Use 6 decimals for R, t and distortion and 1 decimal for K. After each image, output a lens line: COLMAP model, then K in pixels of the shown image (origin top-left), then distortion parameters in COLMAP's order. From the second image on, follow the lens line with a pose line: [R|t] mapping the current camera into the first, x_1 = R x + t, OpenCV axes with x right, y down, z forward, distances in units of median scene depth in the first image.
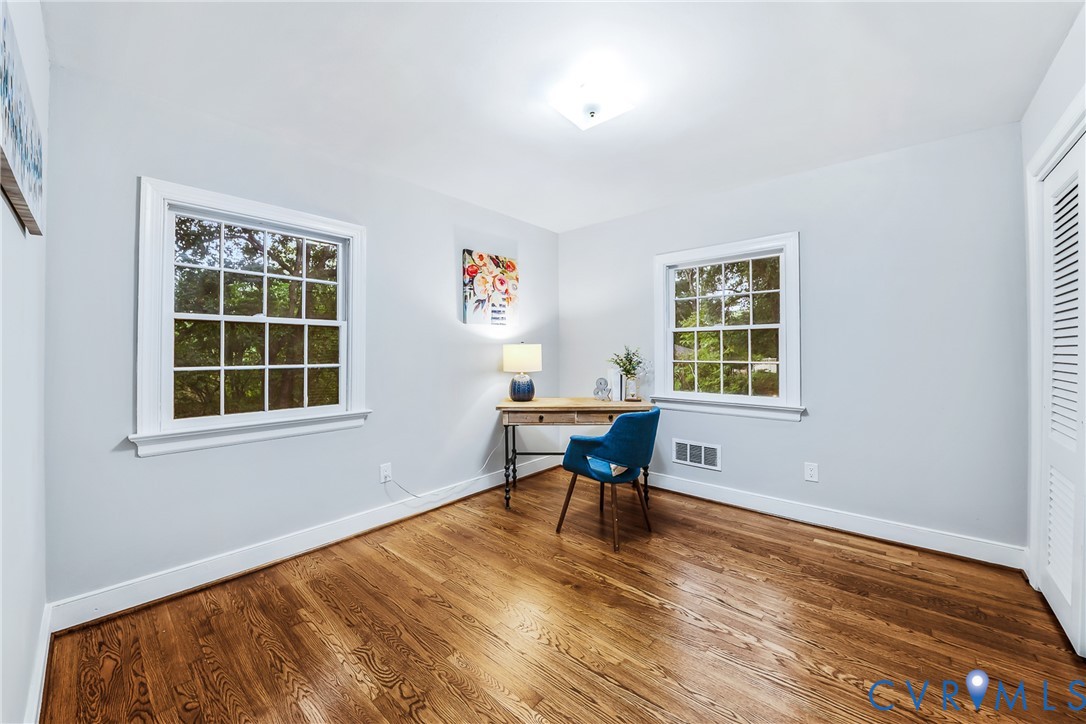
lens RADIAL K [[395.9, 0, 547.7], [0, 395.9, 354.0], [0, 0, 1]] dist [-0.018669, -0.000861]
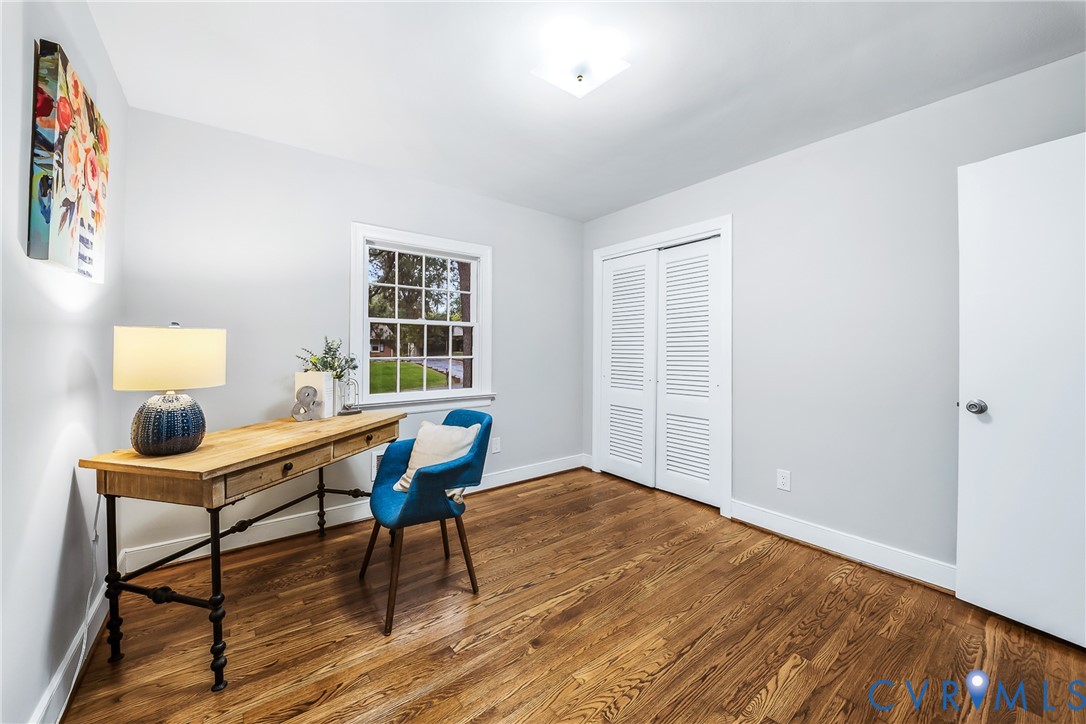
lens RADIAL K [[395.9, 0, 541.8], [0, 395.9, 347.5], [0, 0, 1]] dist [-0.018669, -0.000861]
pose [[0.209446, 0.003415, 0.977814, -0.611273], [-0.003568, 0.999990, -0.002728, -0.003534], [-0.977814, -0.002917, 0.209456, 0.719513]]
